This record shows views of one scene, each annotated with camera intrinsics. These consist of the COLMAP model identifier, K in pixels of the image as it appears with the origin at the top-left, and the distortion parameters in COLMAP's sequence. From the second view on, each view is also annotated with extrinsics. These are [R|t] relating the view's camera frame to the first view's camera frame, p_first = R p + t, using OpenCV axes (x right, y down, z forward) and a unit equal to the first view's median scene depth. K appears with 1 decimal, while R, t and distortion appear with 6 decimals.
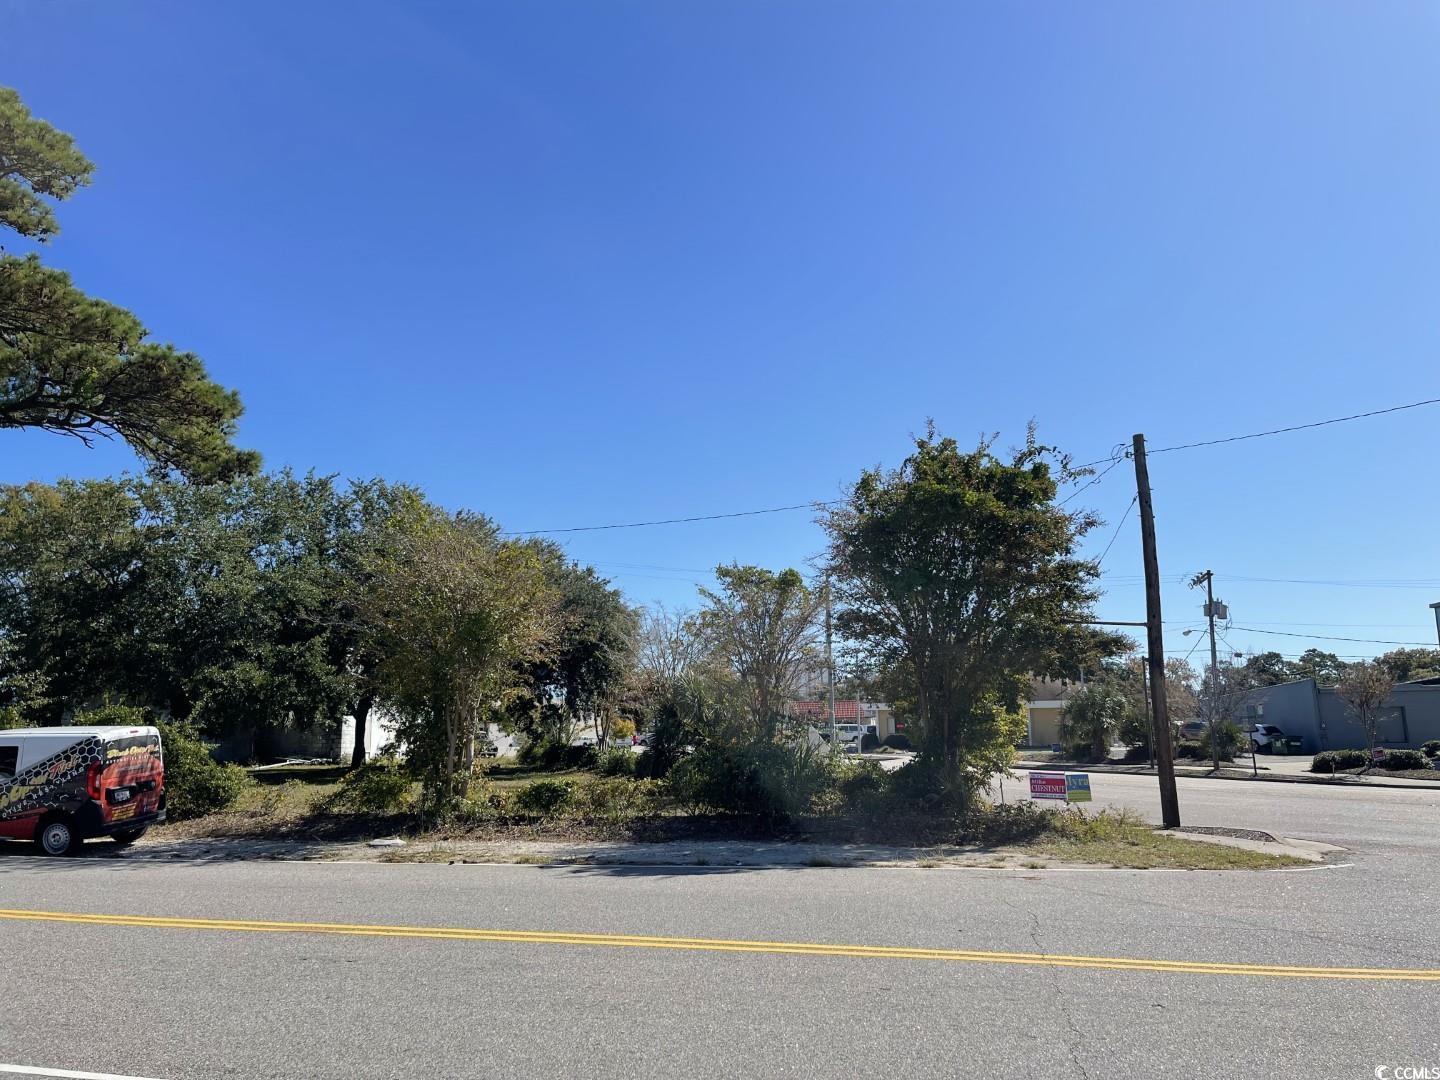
lens RADIAL K [[1086.3, 0, 717.2], [0, 1086.3, 532.8], [0, 0, 1]] dist [0.033968, -0.000689]
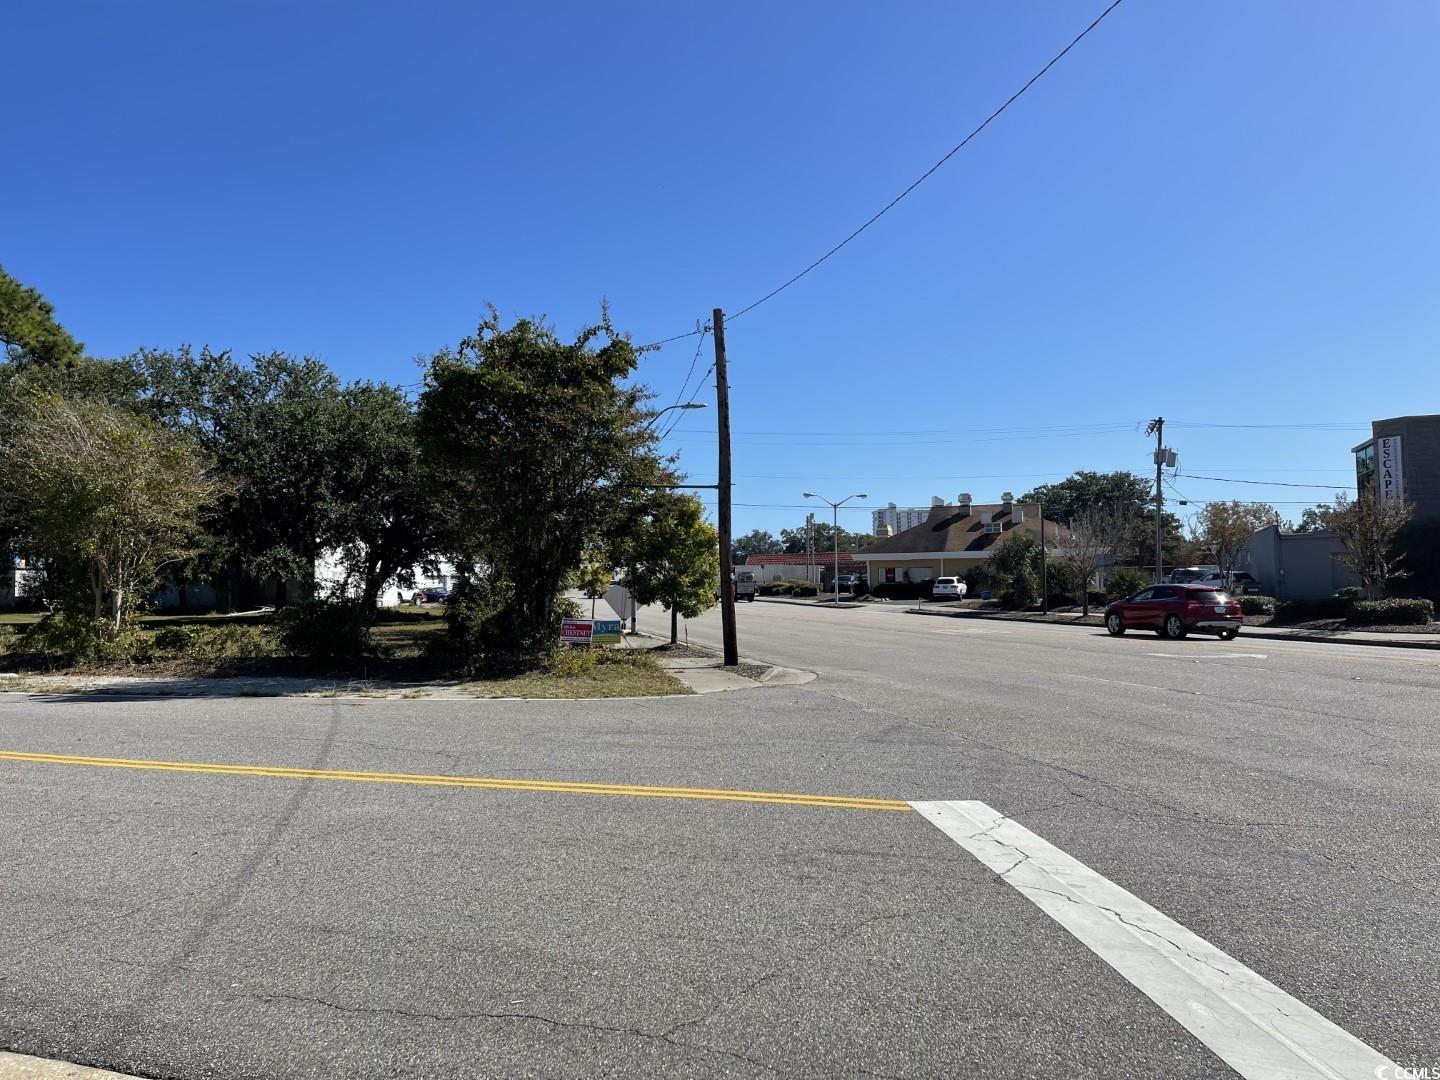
lens RADIAL K [[1086.3, 0, 724.4], [0, 1086.3, 542.2], [0, 0, 1]] dist [0.033968, -0.000689]
pose [[0.994078, -0.009123, -0.108283, 0.506098], [0.024706, 0.989348, 0.143457, -0.016872], [0.105821, -0.145283, 0.983715, -0.078542]]
